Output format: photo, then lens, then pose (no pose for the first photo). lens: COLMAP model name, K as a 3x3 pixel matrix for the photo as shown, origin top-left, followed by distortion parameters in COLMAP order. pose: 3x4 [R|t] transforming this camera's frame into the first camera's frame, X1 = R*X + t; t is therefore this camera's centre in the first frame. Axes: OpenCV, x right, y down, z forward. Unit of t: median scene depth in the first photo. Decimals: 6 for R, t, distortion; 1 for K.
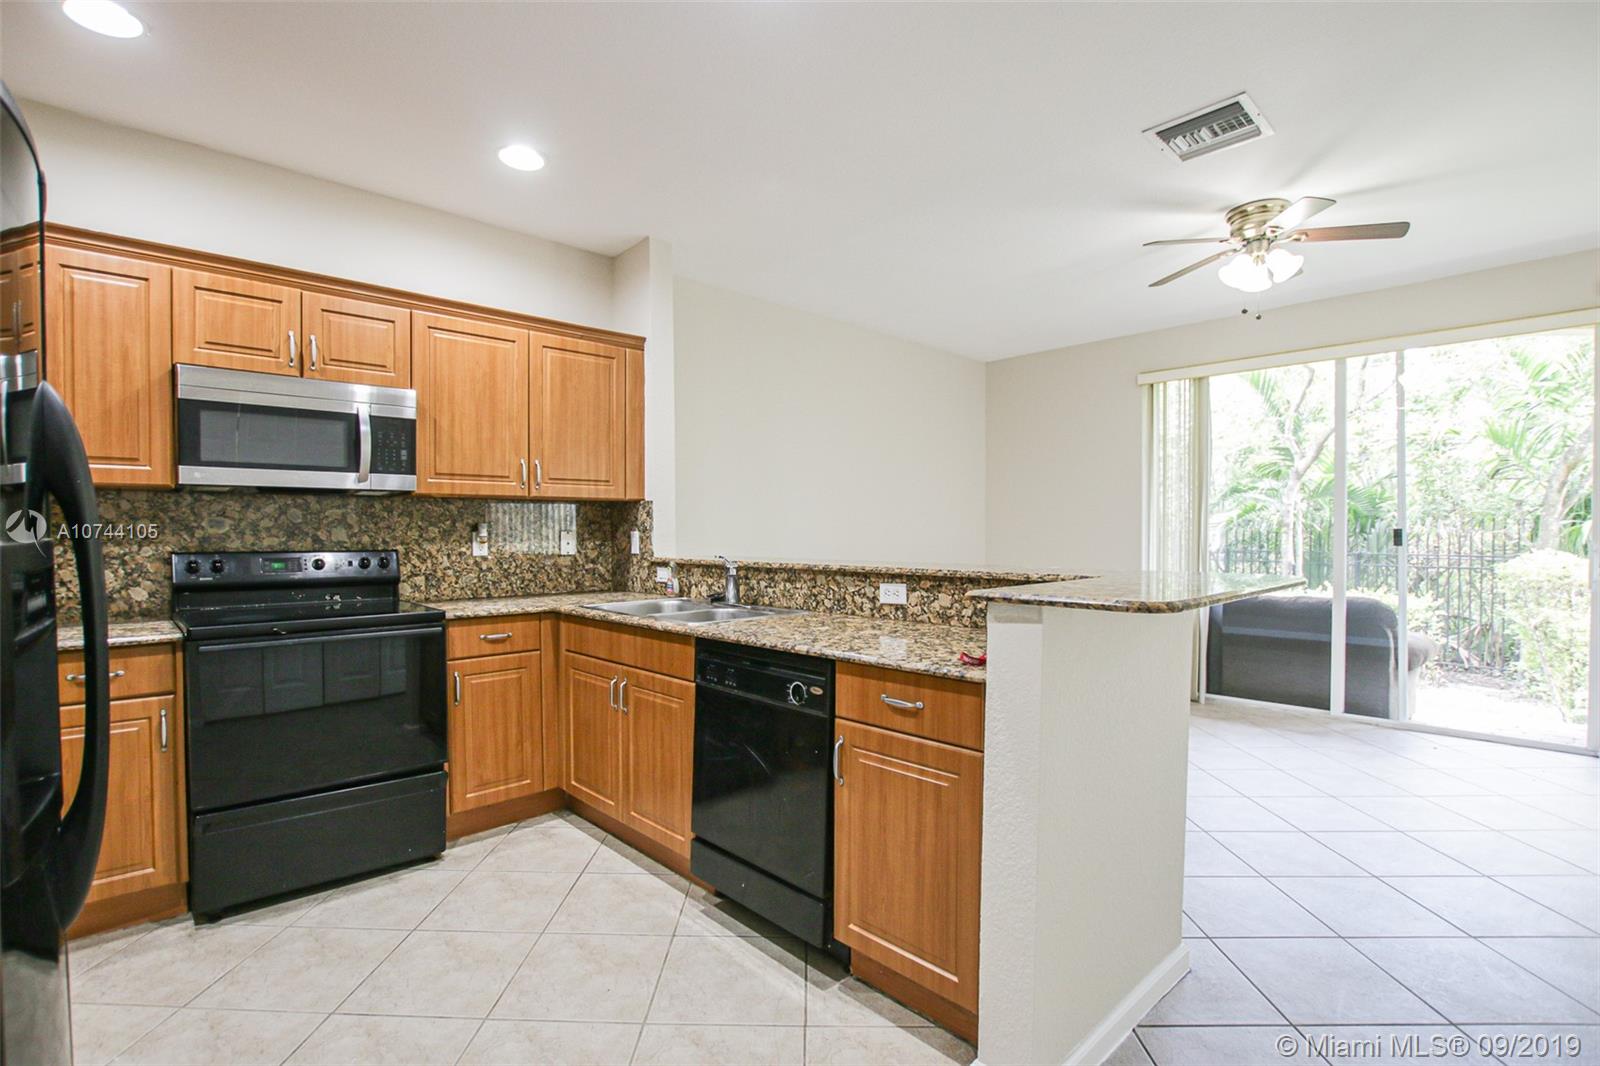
lens RADIAL K [[743.5, 0, 791.8], [0, 743.5, 539.0], [0, 0, 1]] dist [-0.031770, 0.004772]
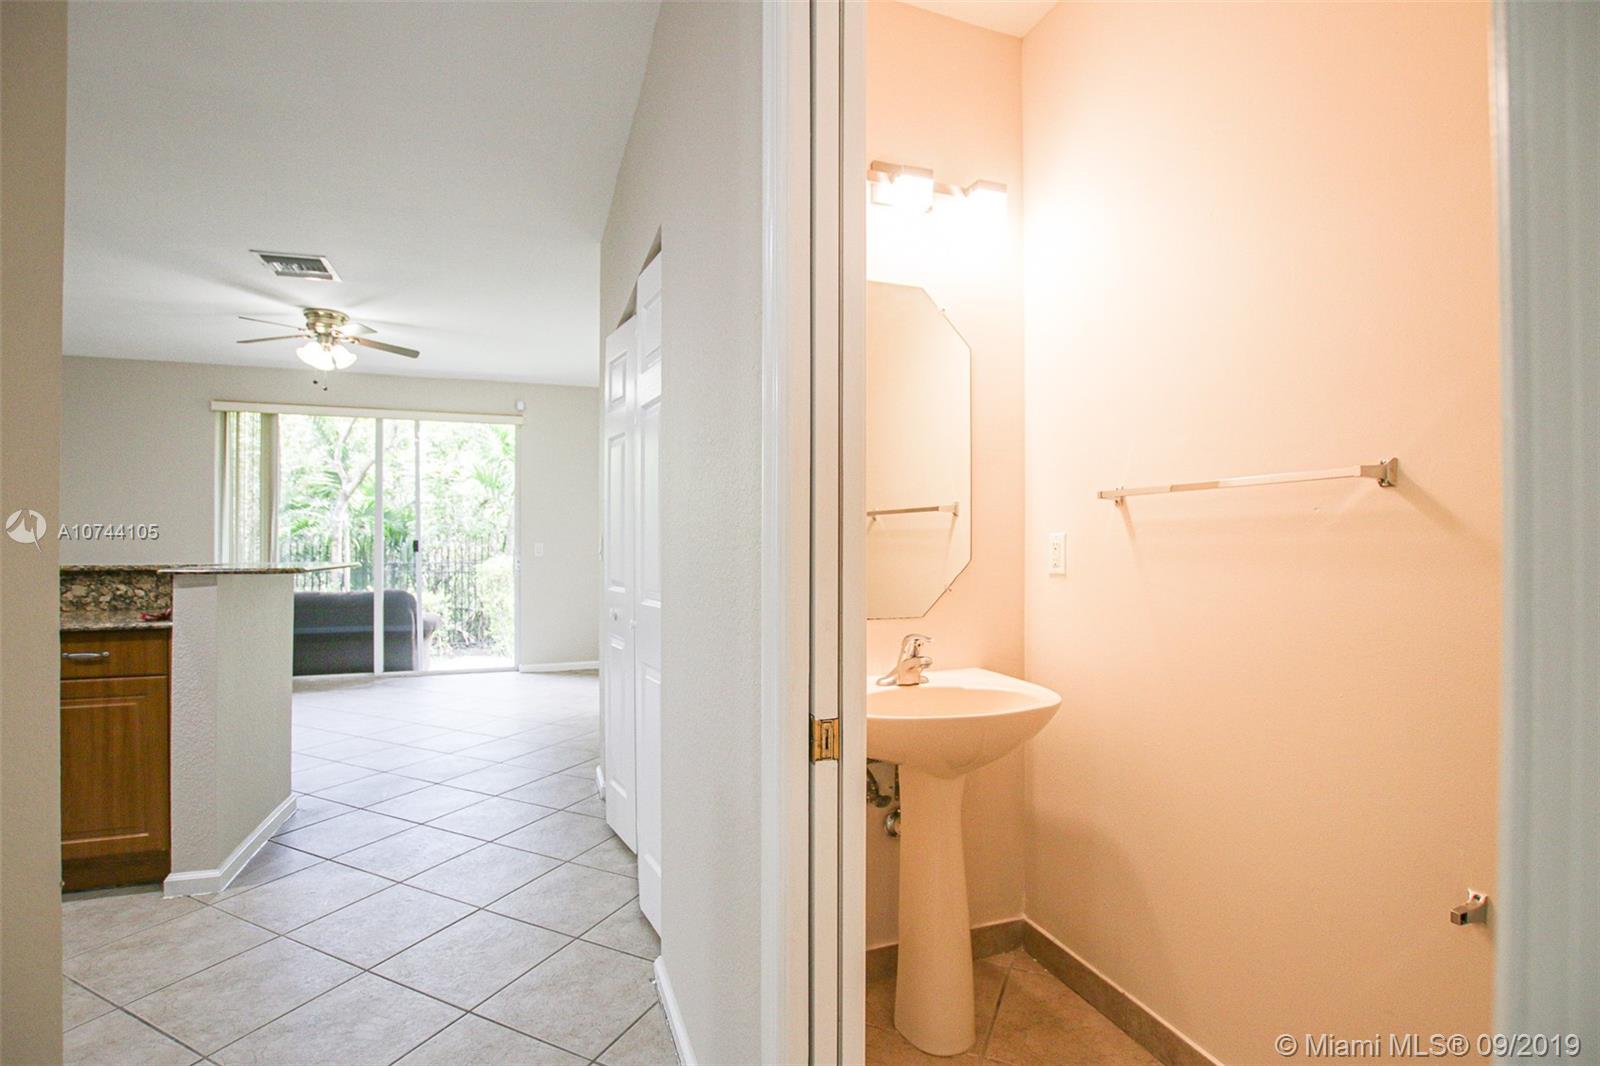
lens RADIAL K [[743.5, 0, 801.7], [0, 743.5, 548.0], [0, 0, 1]] dist [-0.031770, 0.004772]
pose [[0.395895, -0.000618, 0.918296, -0.264571], [0.010974, 0.999932, -0.004058, 0.019243], [-0.918230, 0.011684, 0.395875, -0.355701]]
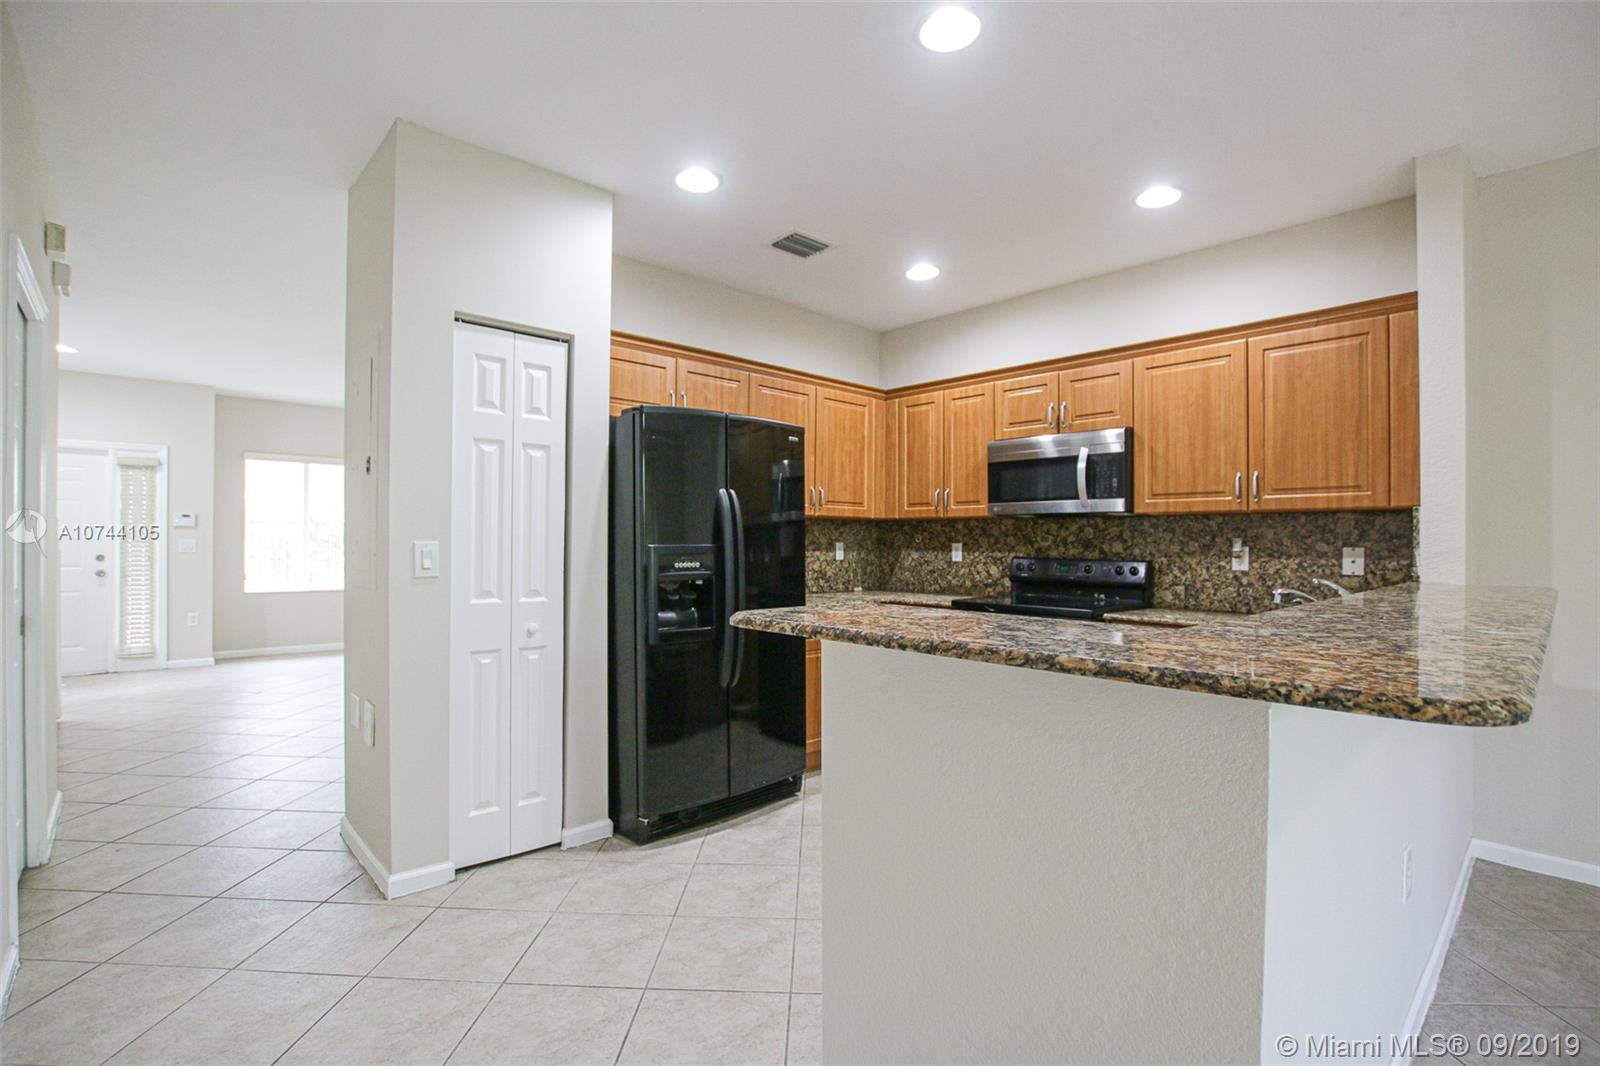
lens RADIAL K [[743.5, 0, 798.2], [0, 743.5, 541.4], [0, 0, 1]] dist [-0.031770, 0.004772]
pose [[-0.011826, 0.002148, -0.999928, 0.527171], [-0.018515, 0.999826, 0.002367, -0.007379], [0.999759, 0.018542, -0.011784, 0.370800]]
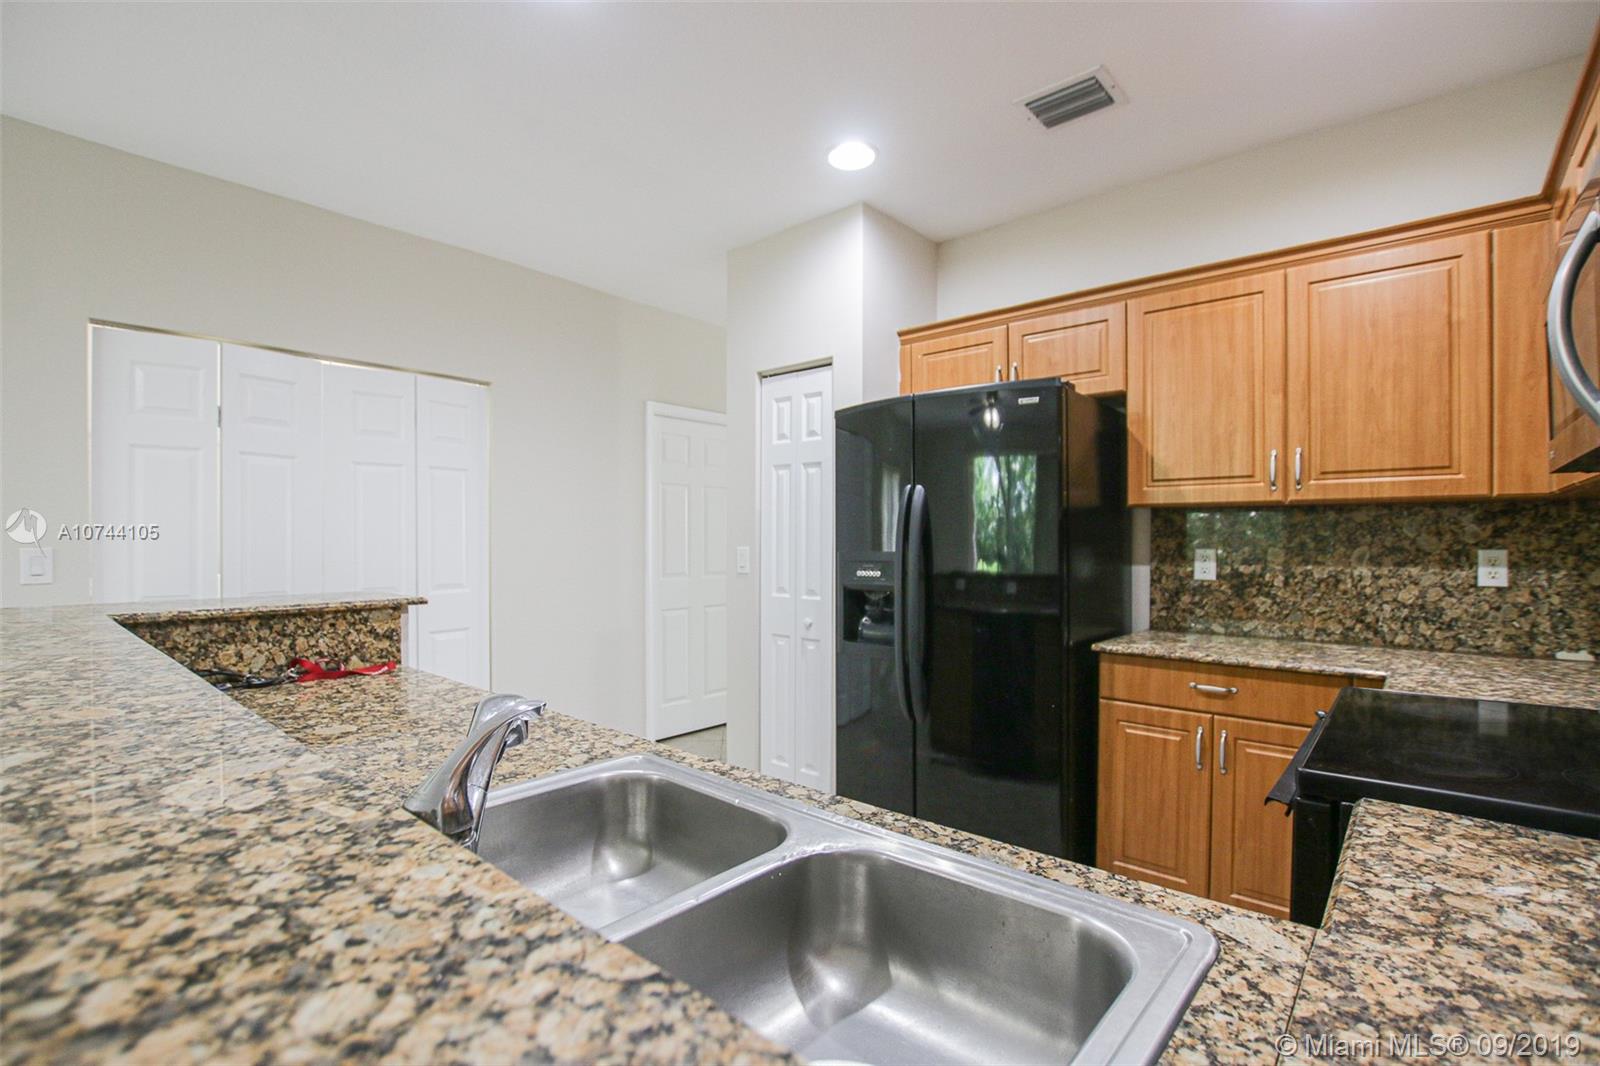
lens RADIAL K [[743.5, 0, 786.4], [0, 743.5, 540.2], [0, 0, 1]] dist [-0.031770, 0.004772]
pose [[-0.996451, 0.003394, -0.084104, -0.116089], [0.002285, 0.999909, 0.013276, -0.020416], [0.084141, 0.013037, -0.996369, 0.953528]]
